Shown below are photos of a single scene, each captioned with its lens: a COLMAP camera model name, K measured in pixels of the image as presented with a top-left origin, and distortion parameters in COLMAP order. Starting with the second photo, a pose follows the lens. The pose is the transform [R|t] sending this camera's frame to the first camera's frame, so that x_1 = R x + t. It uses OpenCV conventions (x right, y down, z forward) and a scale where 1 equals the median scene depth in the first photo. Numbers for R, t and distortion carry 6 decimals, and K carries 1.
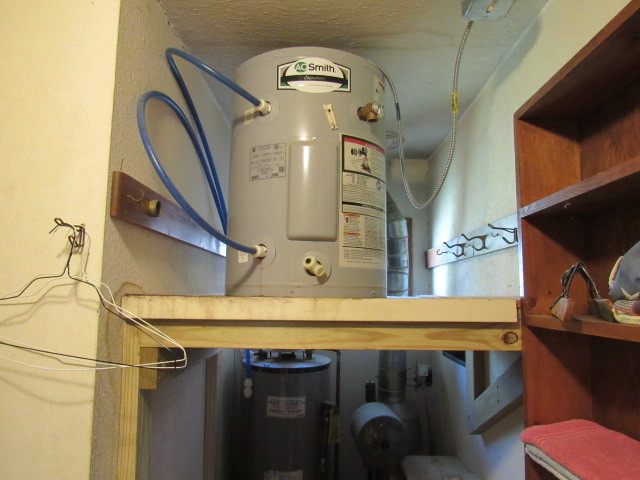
lens RADIAL K [[451.8, 0, 317.5], [0, 451.8, 240.6], [0, 0, 1]] dist [-0.029419, -0.000824]
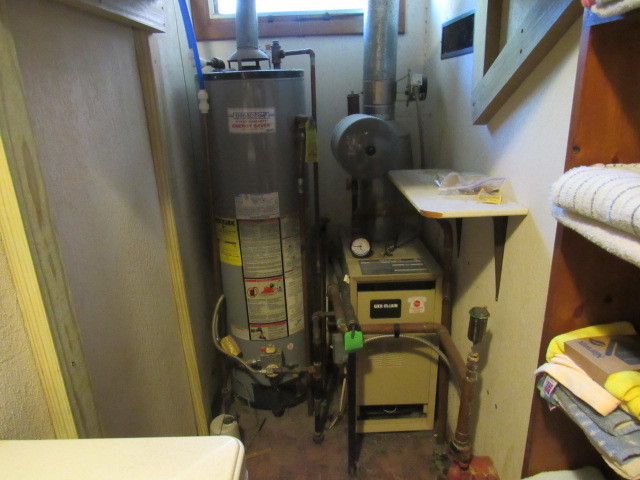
lens RADIAL K [[451.8, 0, 321.8], [0, 451.8, 241.8], [0, 0, 1]] dist [-0.029419, -0.000824]
pose [[0.998016, -0.059012, 0.021960, 0.027084], [0.044046, 0.903533, 0.426249, 0.219807], [-0.044996, -0.424436, 0.904339, 0.146277]]
